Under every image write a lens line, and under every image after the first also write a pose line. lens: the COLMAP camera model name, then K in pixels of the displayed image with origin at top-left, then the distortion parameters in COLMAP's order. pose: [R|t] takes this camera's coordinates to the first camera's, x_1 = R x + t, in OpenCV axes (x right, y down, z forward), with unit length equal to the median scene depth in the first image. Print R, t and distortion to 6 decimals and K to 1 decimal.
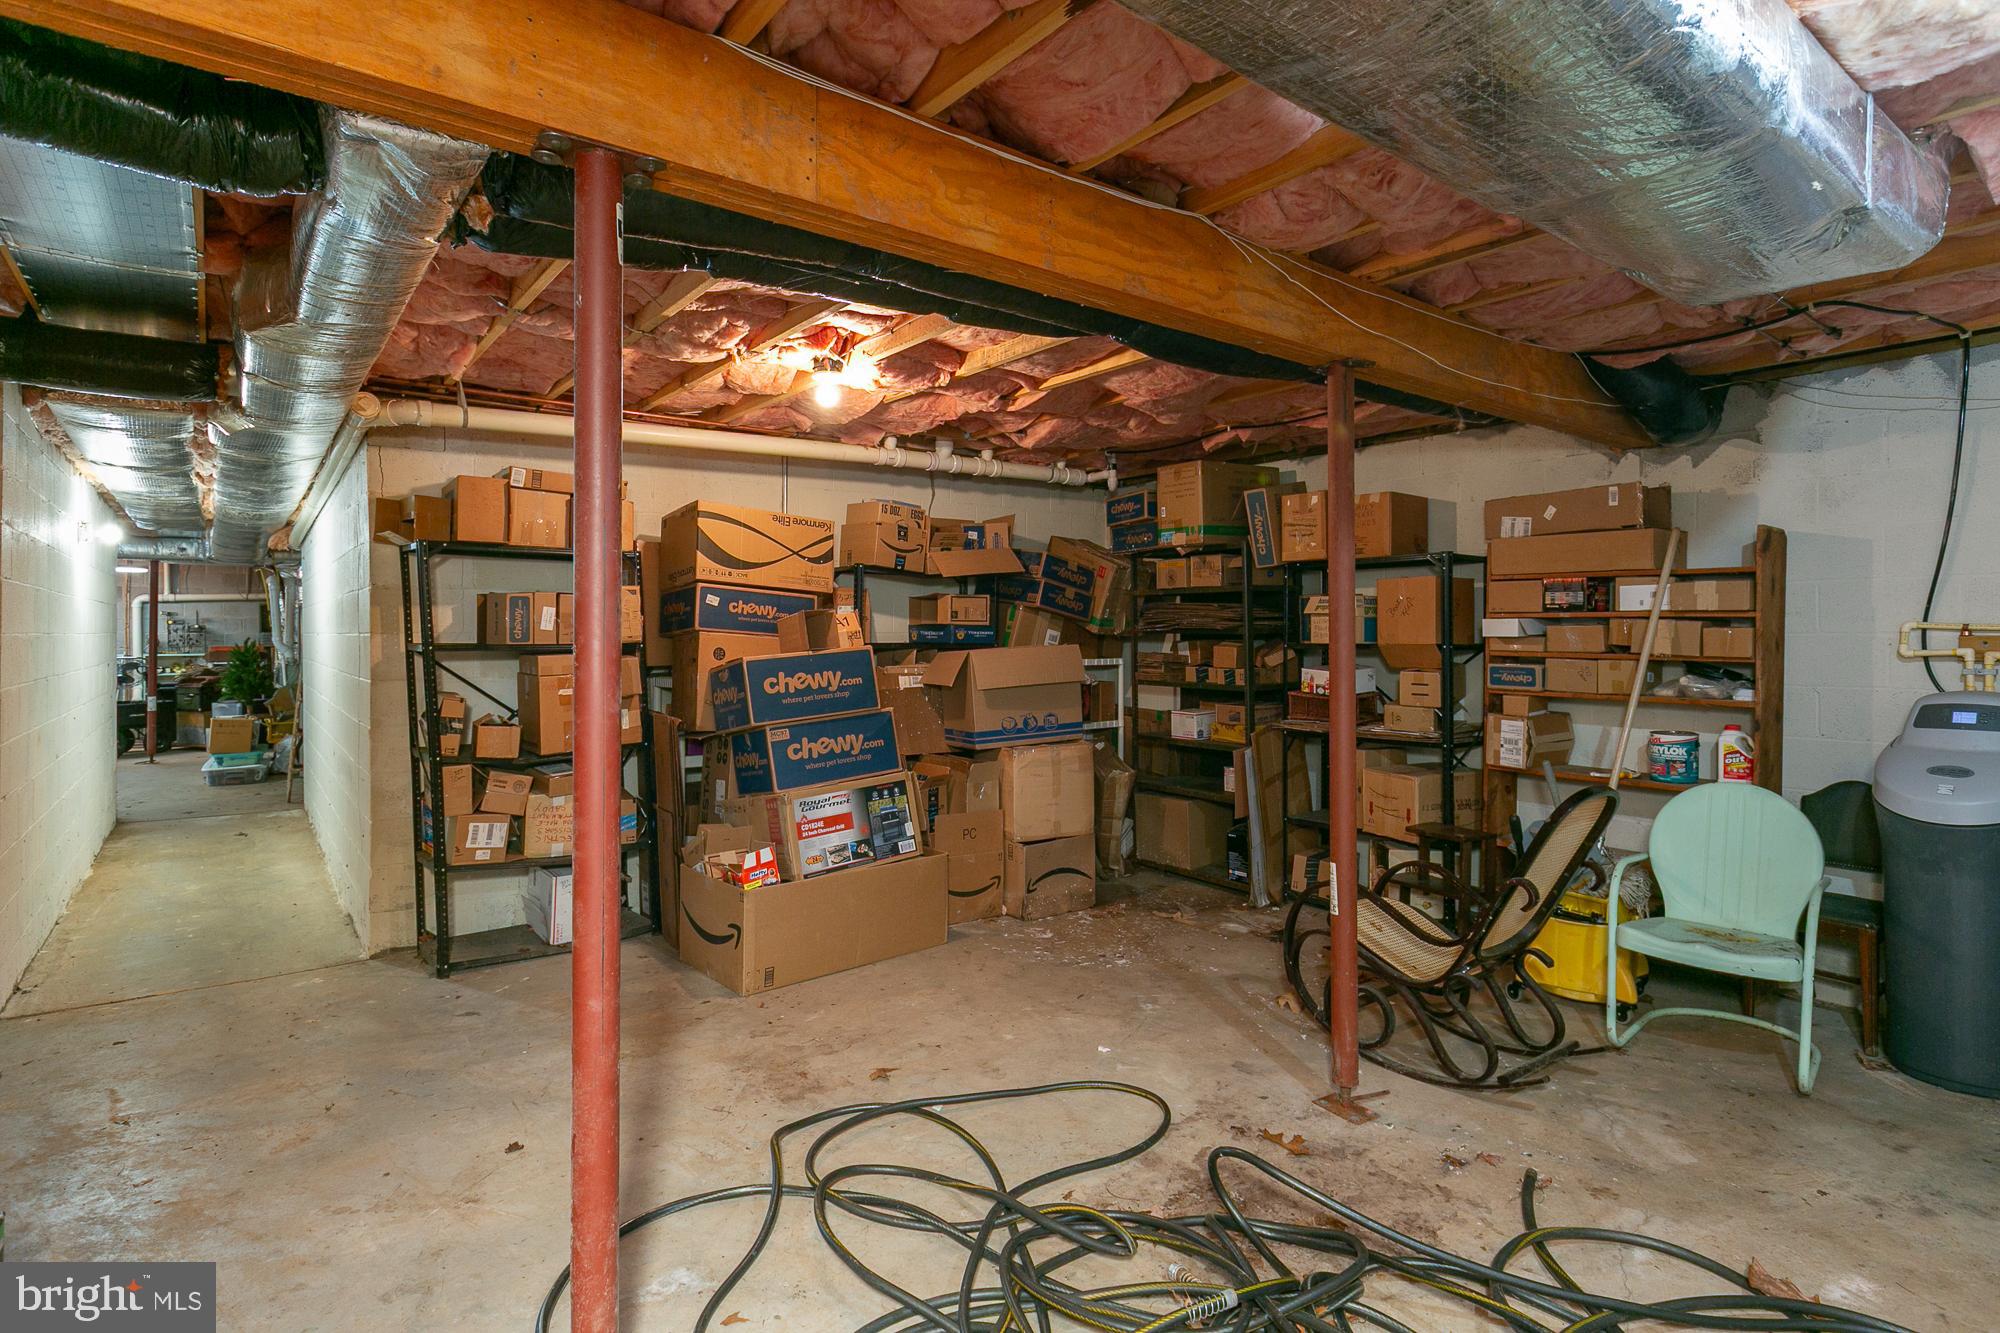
lens RADIAL K [[1058.3, 0, 1027.9], [0, 1058.3, 642.9], [0, 0, 1]] dist [0.001606, -0.001556]
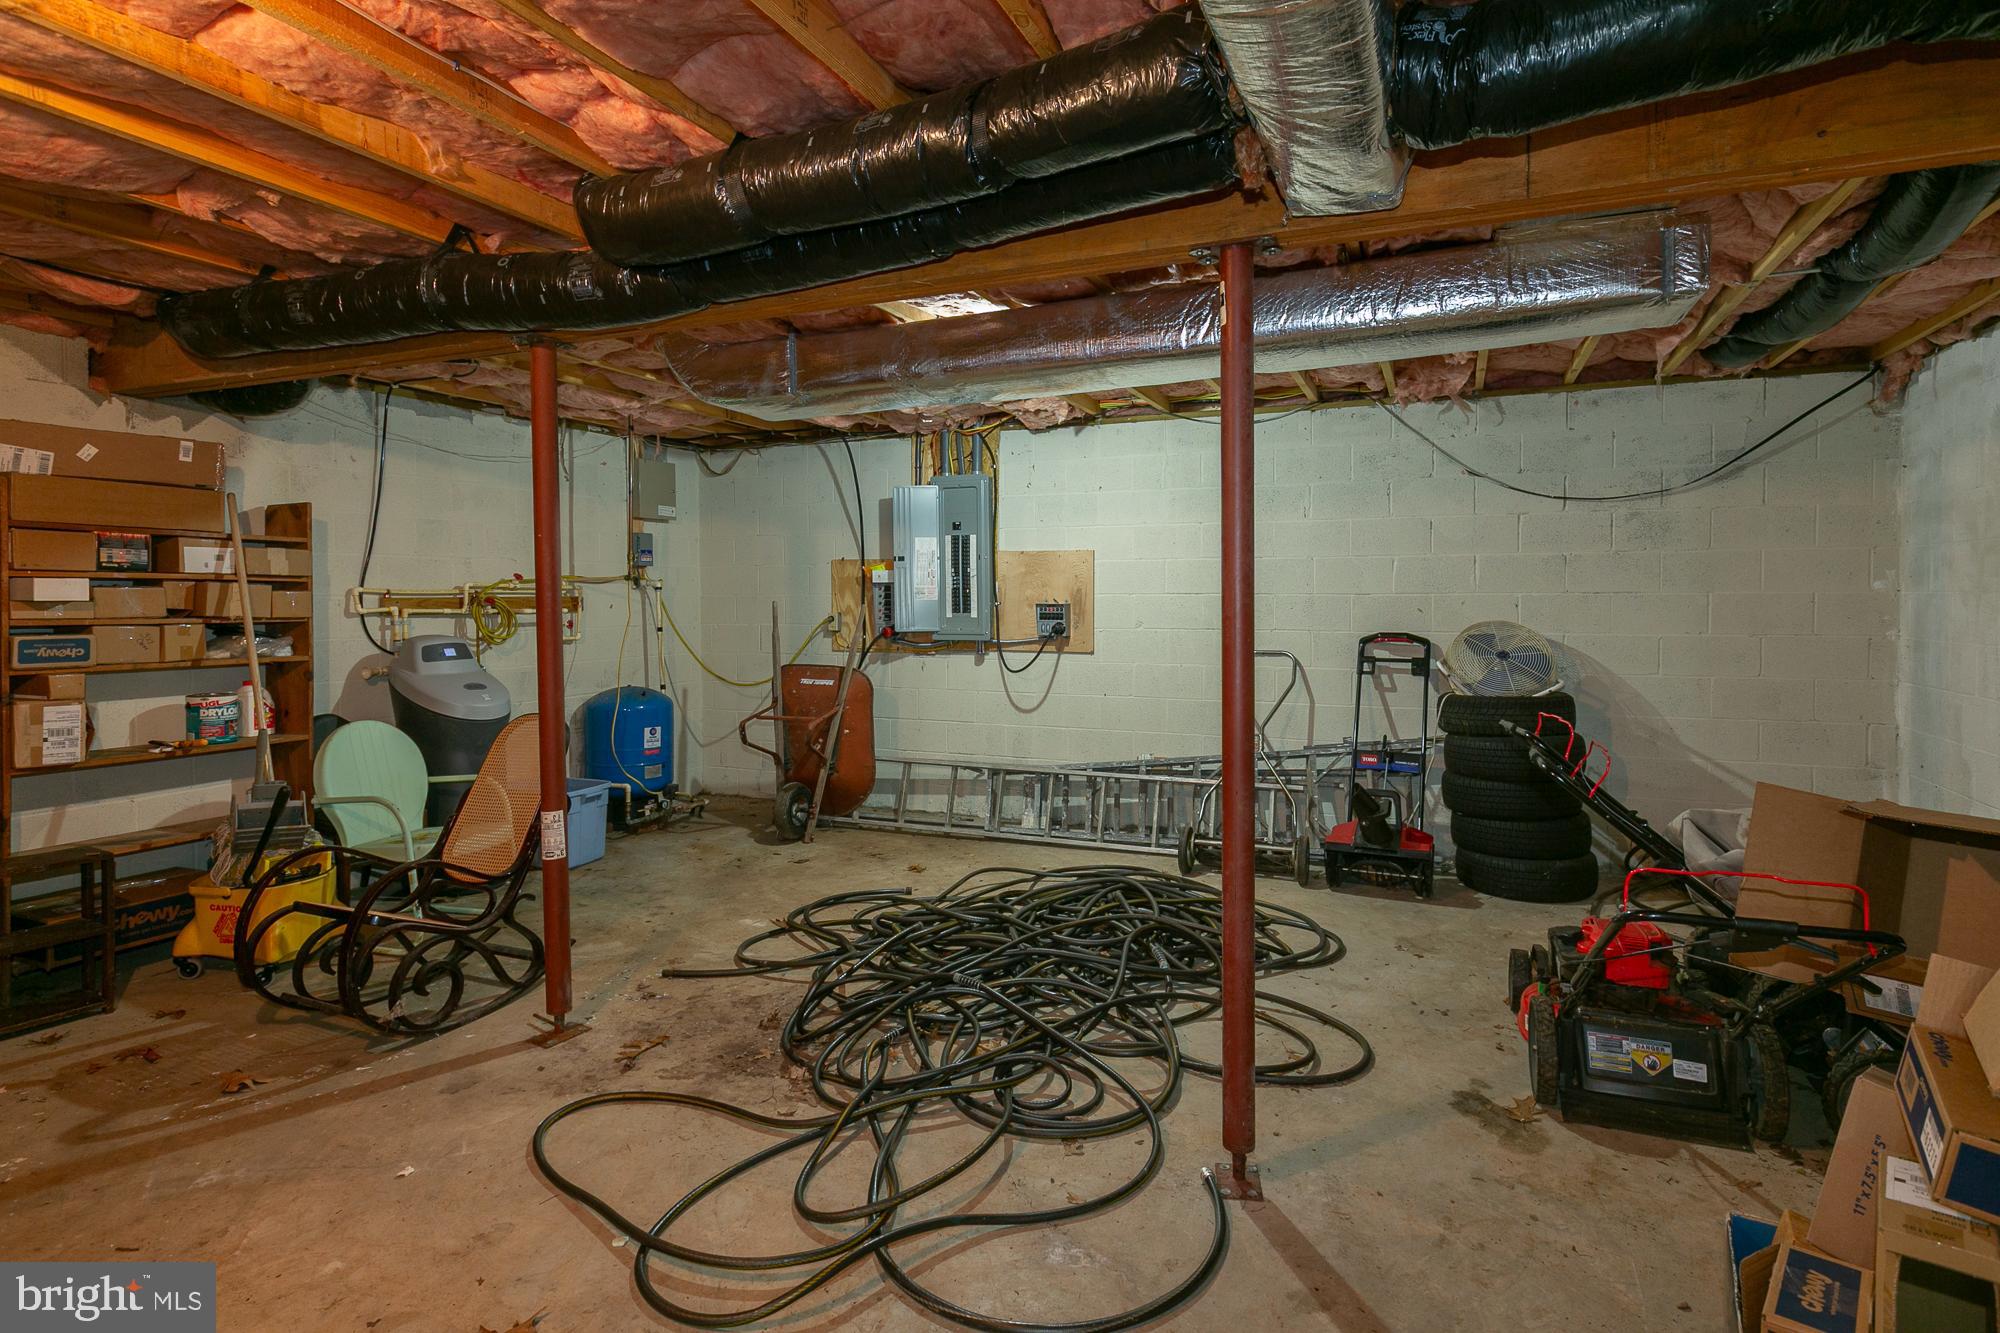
lens RADIAL K [[972.5, 0, 995.5], [0, 972.5, 656.0], [0, 0, 1]] dist [-0.000654, -0.000627]
pose [[-0.463056, -0.053422, 0.884718, -0.562295], [0.010497, 0.997781, 0.065743, -0.005469], [-0.886267, 0.039729, -0.461468, 0.770160]]
